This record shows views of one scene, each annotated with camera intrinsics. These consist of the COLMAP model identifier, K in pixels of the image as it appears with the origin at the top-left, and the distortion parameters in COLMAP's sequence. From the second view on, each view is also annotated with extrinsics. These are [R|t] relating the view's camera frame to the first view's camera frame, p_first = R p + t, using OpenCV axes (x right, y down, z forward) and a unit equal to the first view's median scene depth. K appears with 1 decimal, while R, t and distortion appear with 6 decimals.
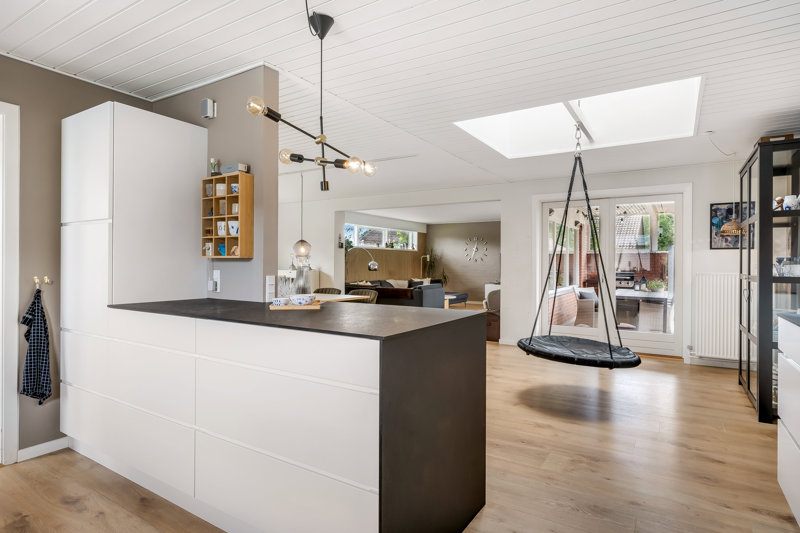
lens RADIAL K [[440.1, 0, 398.5], [0, 440.1, 260.9], [0, 0, 1]] dist [0.000972, 0.000164]
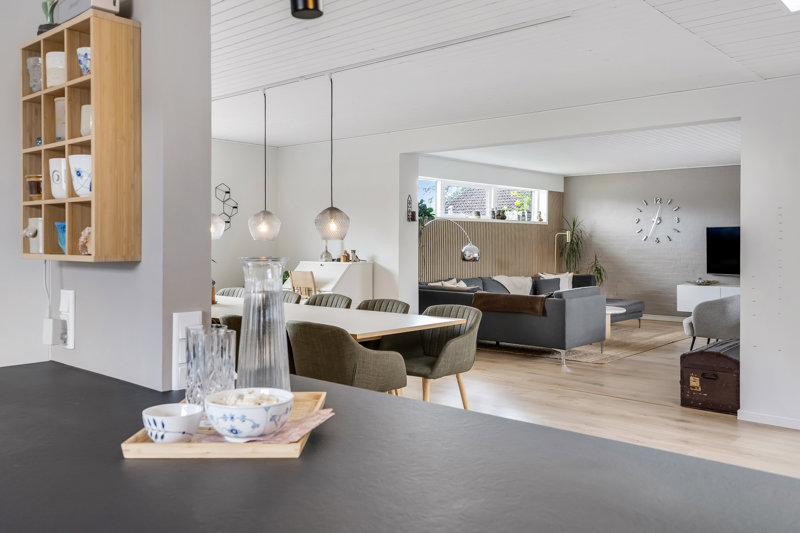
lens RADIAL K [[677.9, 0, 400.5], [0, 677.9, 253.2], [0, 0, 1]] dist [0.050364, 0.001884]
pose [[0.987979, -0.001369, -0.154585, -0.012239], [0.004776, 0.999754, 0.021670, -0.006930], [0.154517, -0.022147, 0.987742, 0.145766]]
